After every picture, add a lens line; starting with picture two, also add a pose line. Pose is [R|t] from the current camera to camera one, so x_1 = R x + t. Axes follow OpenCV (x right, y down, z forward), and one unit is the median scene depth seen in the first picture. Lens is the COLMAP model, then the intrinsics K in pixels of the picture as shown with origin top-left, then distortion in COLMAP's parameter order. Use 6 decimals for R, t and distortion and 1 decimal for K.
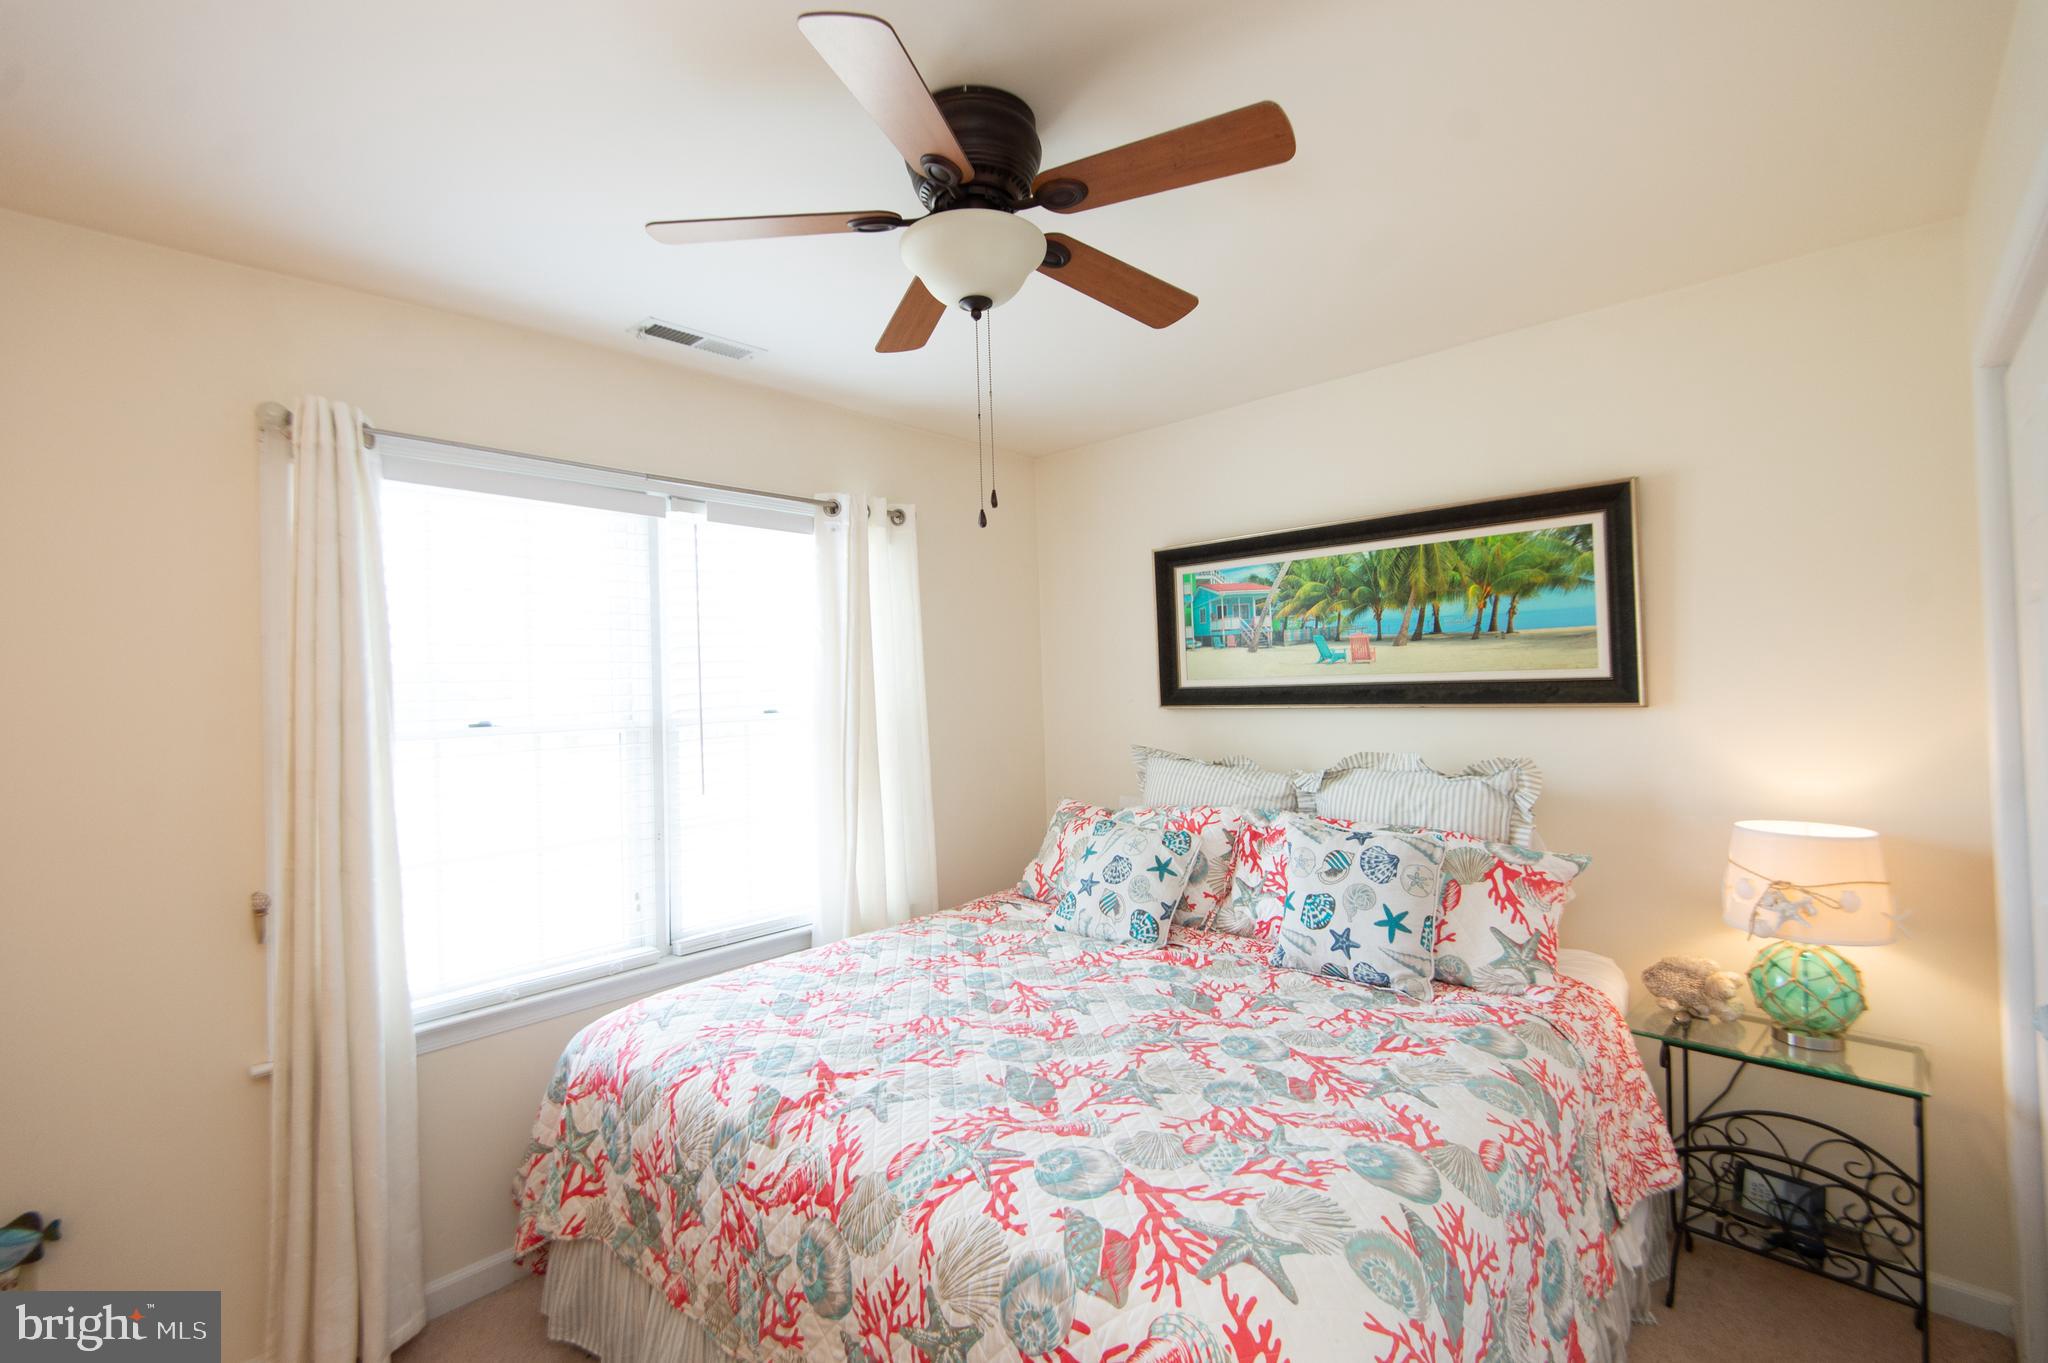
lens RADIAL K [[897.8, 0, 1028.9], [0, 897.8, 680.2], [0, 0, 1]] dist [0.043138, -0.029374]
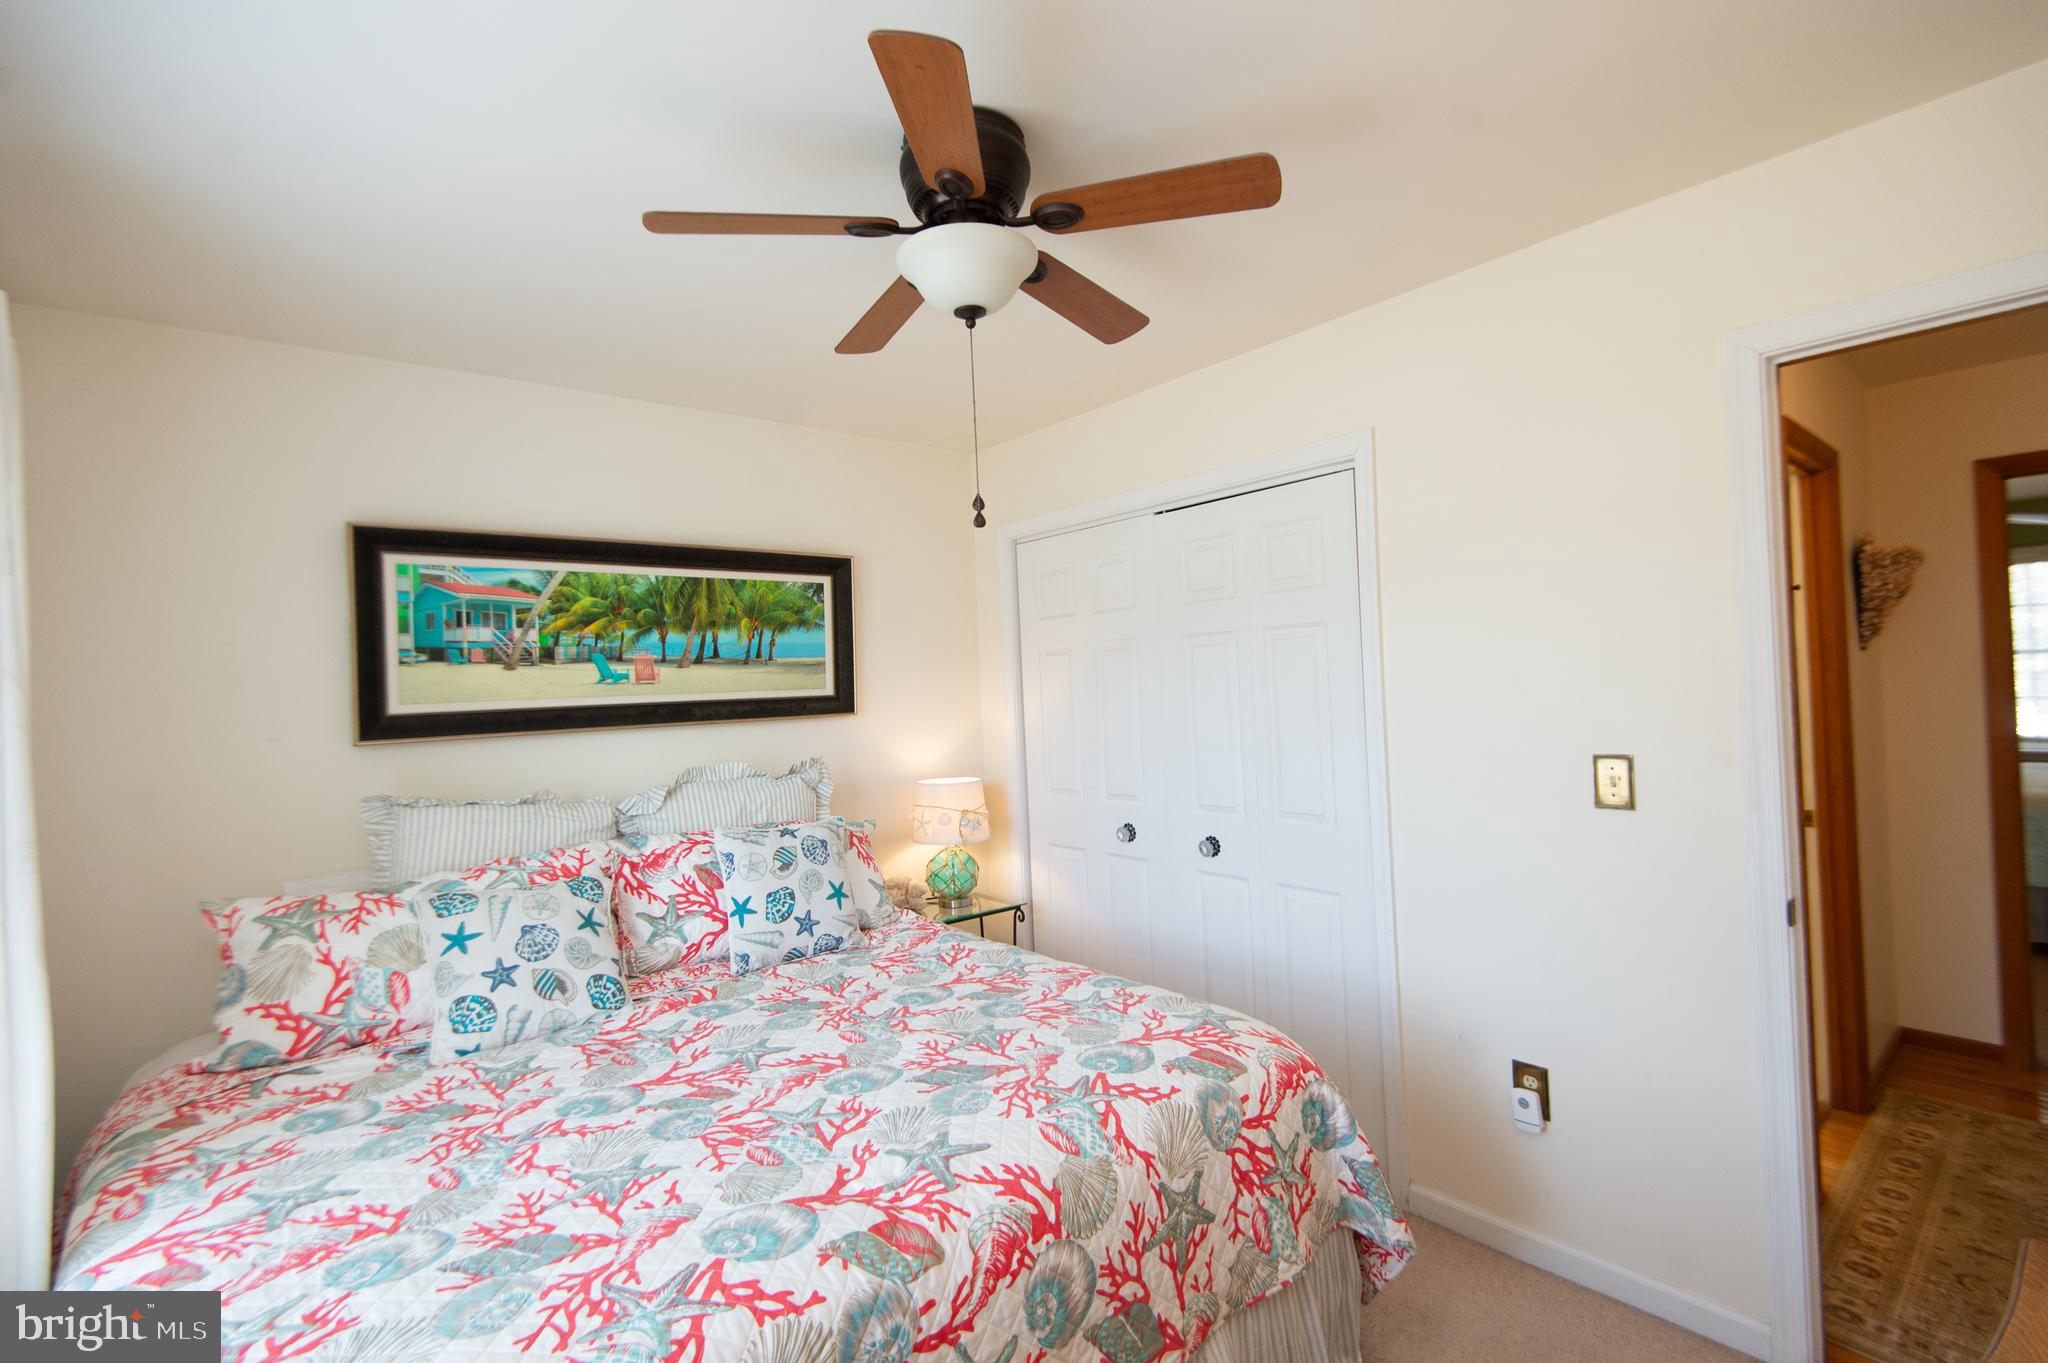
lens RADIAL K [[897.8, 0, 1028.9], [0, 897.8, 680.2], [0, 0, 1]] dist [0.043138, -0.029374]
pose [[0.140632, 0.027123, 0.989690, -0.637578], [0.031029, 0.999013, -0.031788, 0.025110], [-0.989576, 0.035179, 0.139651, 0.479130]]
